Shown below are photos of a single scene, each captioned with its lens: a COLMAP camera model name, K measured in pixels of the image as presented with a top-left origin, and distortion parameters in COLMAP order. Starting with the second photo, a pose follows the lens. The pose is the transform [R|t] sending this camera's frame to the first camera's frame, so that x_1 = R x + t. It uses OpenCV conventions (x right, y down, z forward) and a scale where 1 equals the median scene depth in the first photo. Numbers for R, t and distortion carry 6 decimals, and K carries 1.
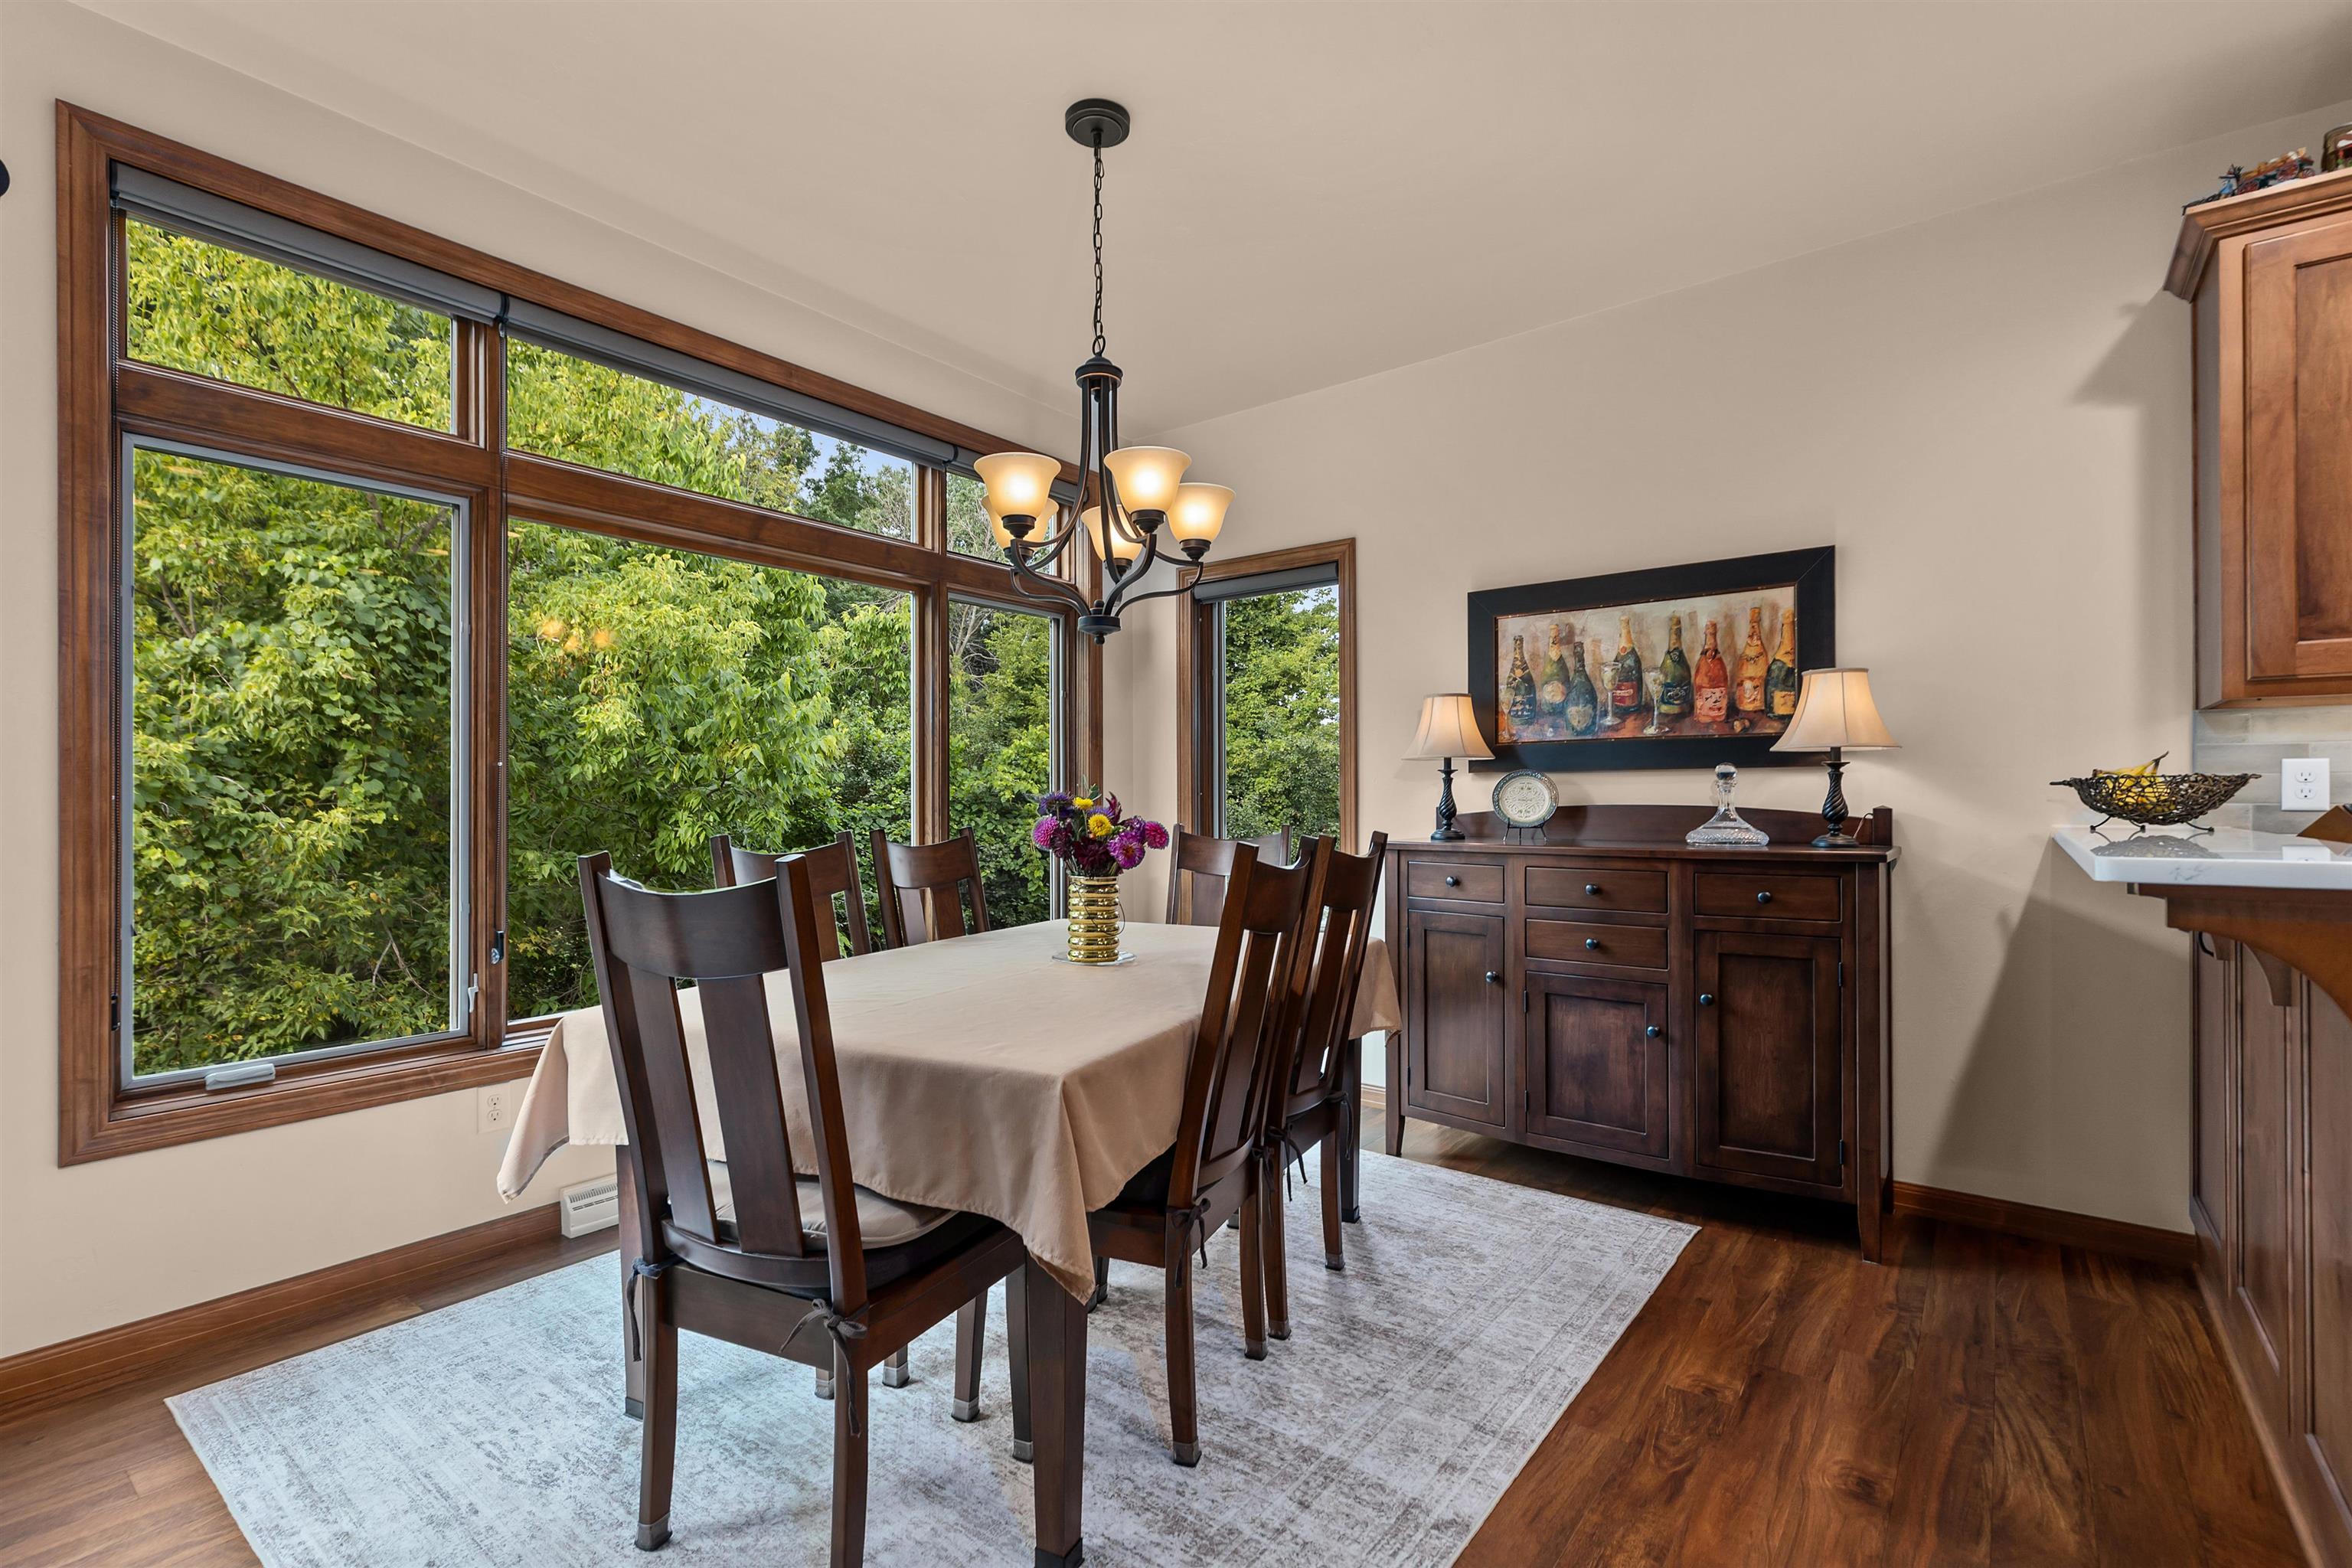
lens RADIAL K [[1062.4, 0, 1169.1], [0, 1062.4, 791.7], [0, 0, 1]] dist [0.003341, -0.001463]
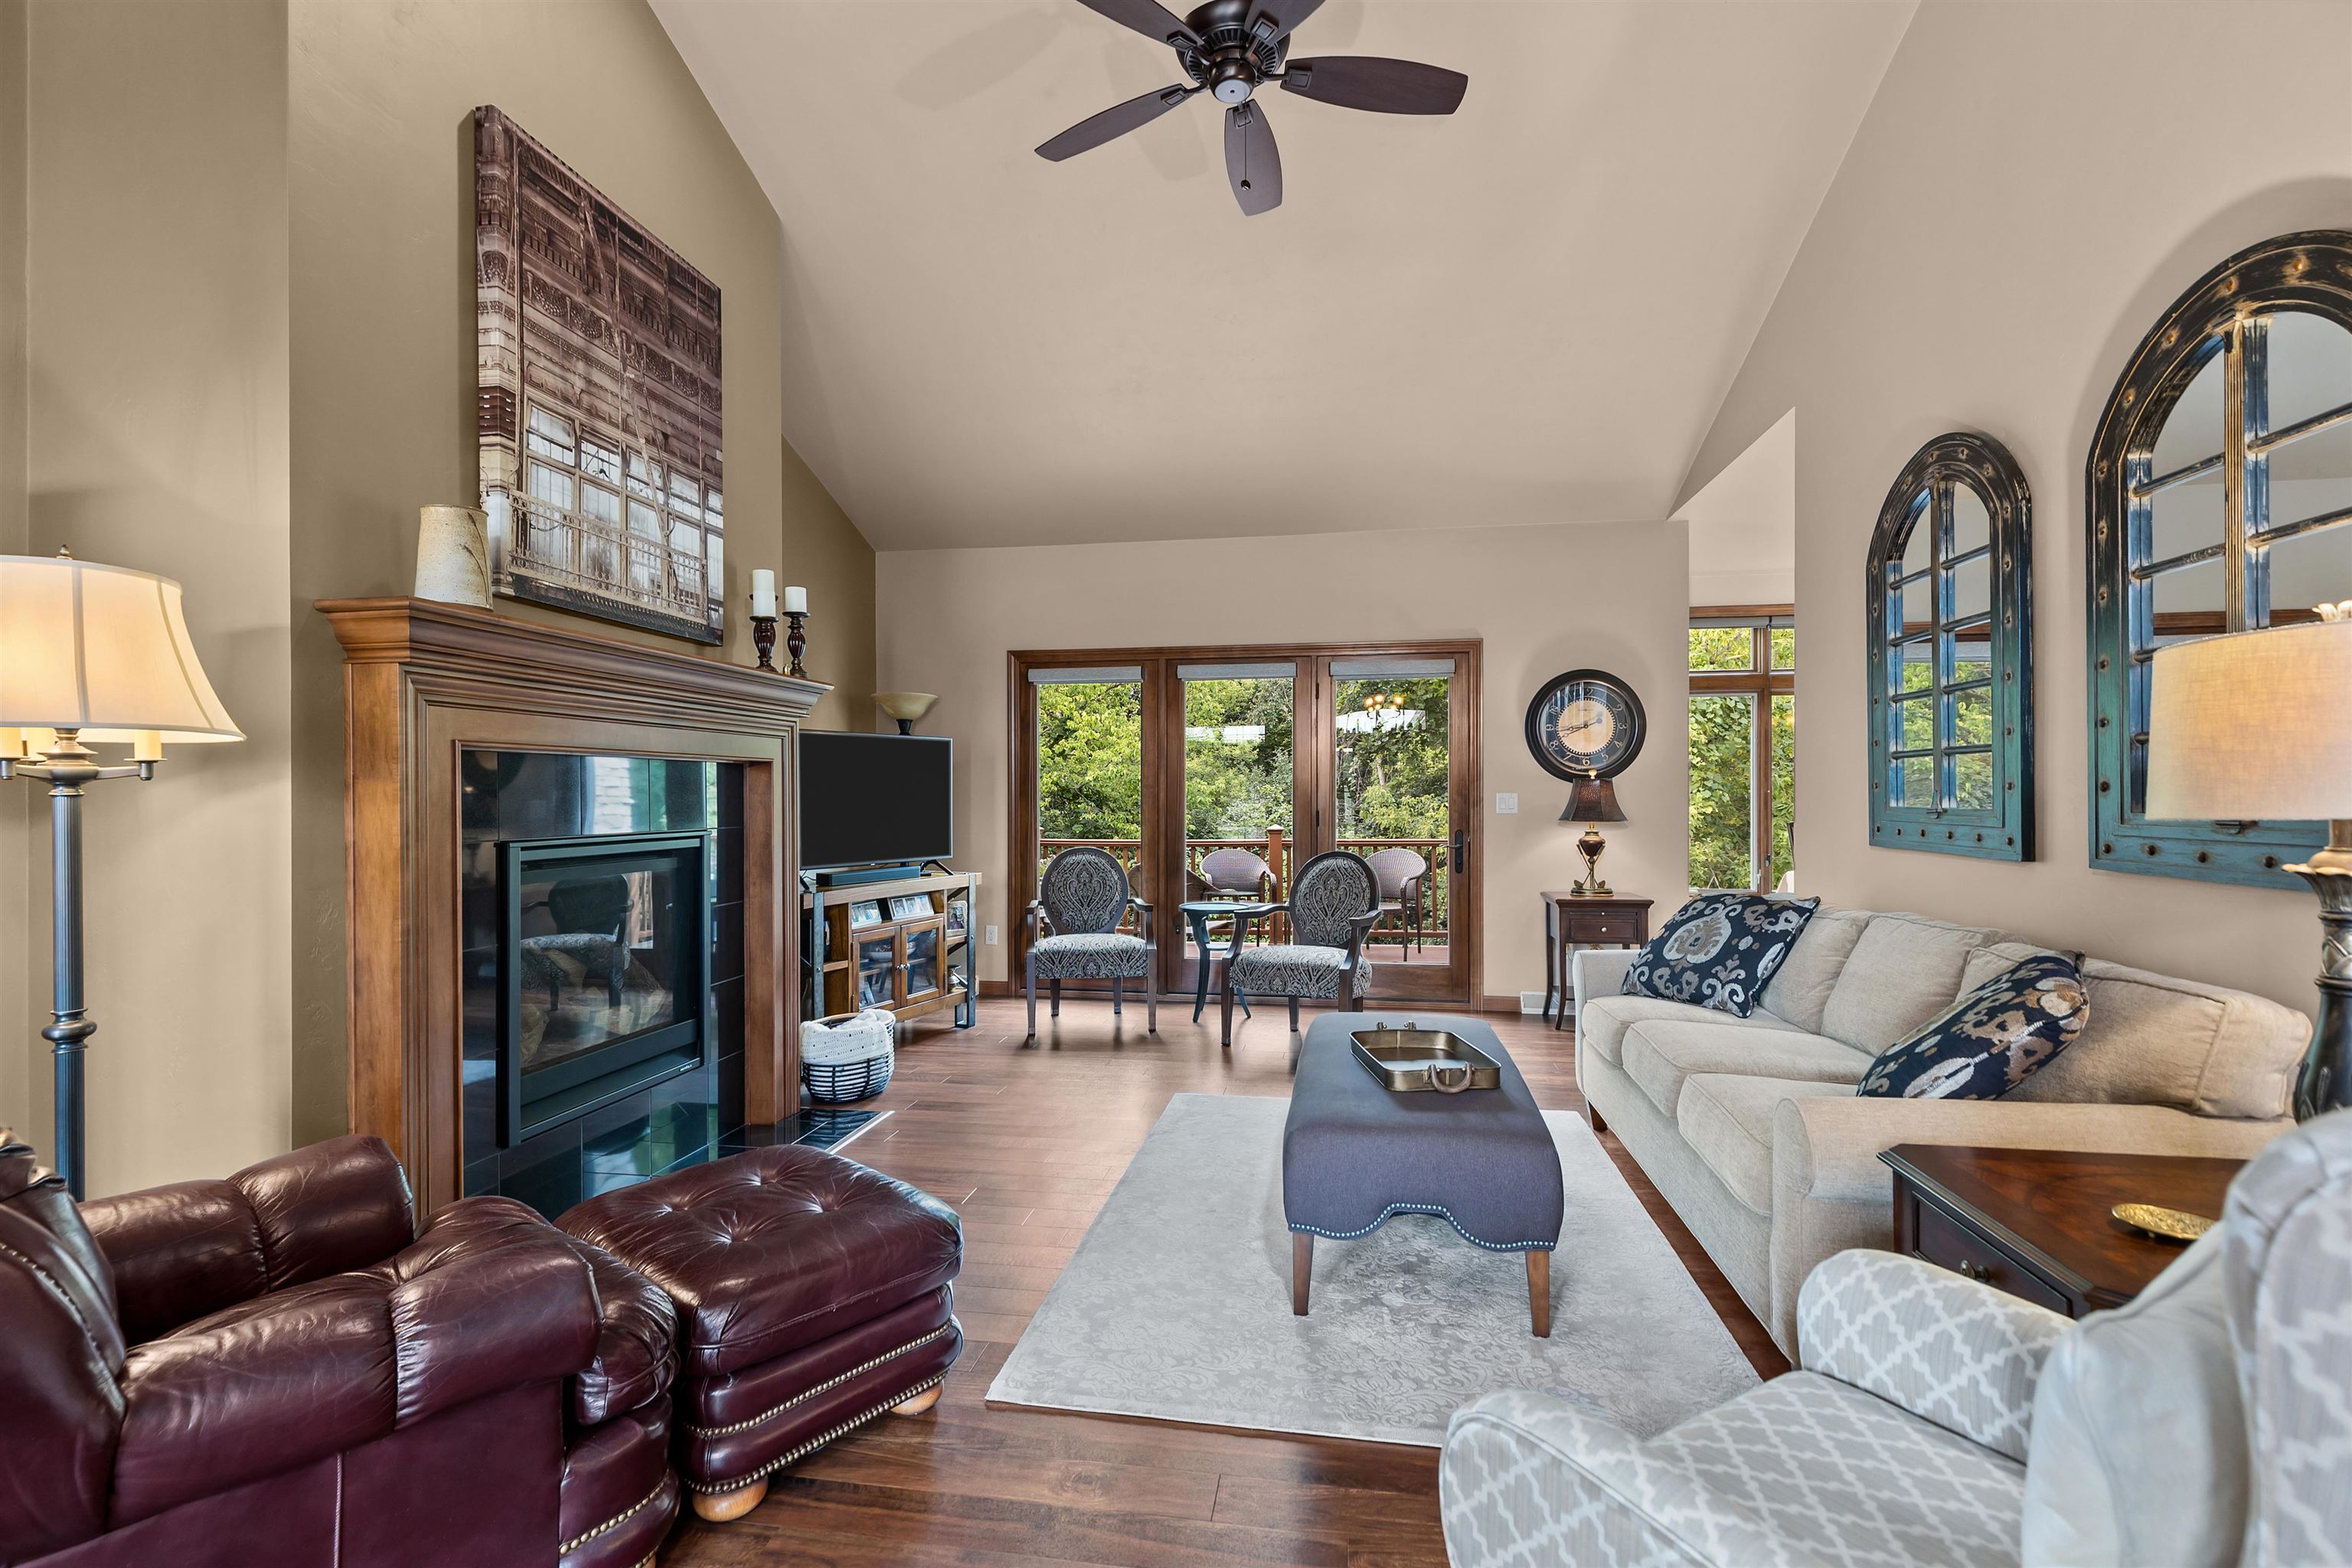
lens RADIAL K [[1062.4, 0, 1181.2], [0, 1062.4, 792.3], [0, 0, 1]] dist [0.003341, -0.001463]
pose [[0.460078, -0.001370, -0.887877, 1.130395], [0.008247, 0.999962, 0.002730, -0.043779], [0.887840, -0.008578, 0.460072, -1.572060]]
